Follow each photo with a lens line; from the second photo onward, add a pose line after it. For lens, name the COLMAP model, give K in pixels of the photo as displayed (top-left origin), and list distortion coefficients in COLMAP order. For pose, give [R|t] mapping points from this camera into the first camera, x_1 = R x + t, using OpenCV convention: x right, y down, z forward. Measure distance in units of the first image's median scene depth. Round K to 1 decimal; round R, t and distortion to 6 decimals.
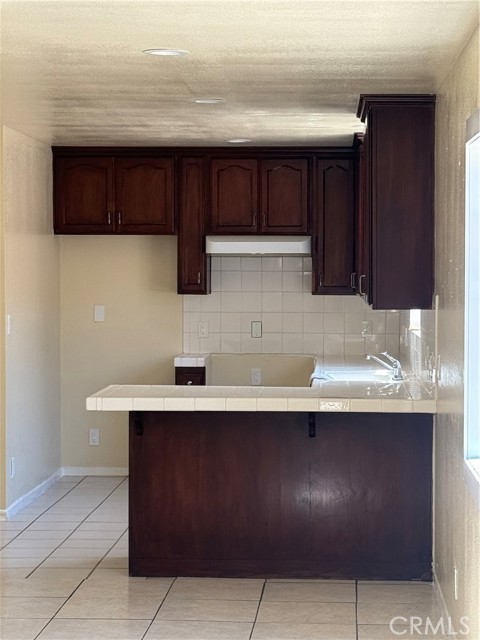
lens RADIAL K [[1668.1, 0, 240.2], [0, 1668.1, 319.5], [0, 0, 1]] dist [0.137013, 0.000000]
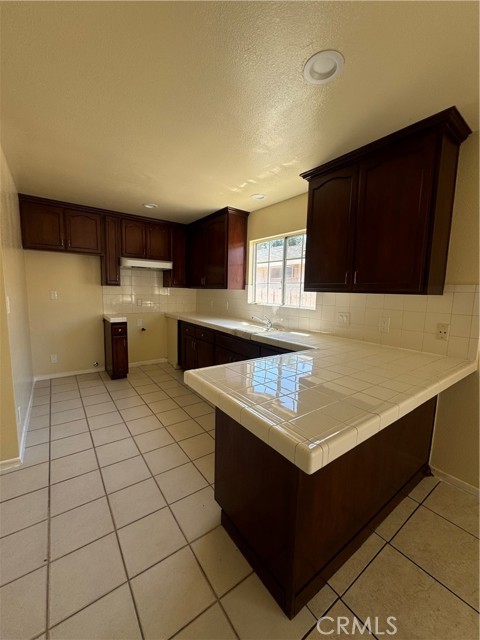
lens RADIAL K [[256.4, 0, 238.6], [0, 256.4, 321.3], [0, 0, 1]] dist [-0.003822, -0.000256]
pose [[0.781656, -0.065658, 0.620245, -0.106521], [-0.009757, 0.993035, 0.117417, -0.010428], [-0.623634, -0.097832, 0.775570, 0.654606]]
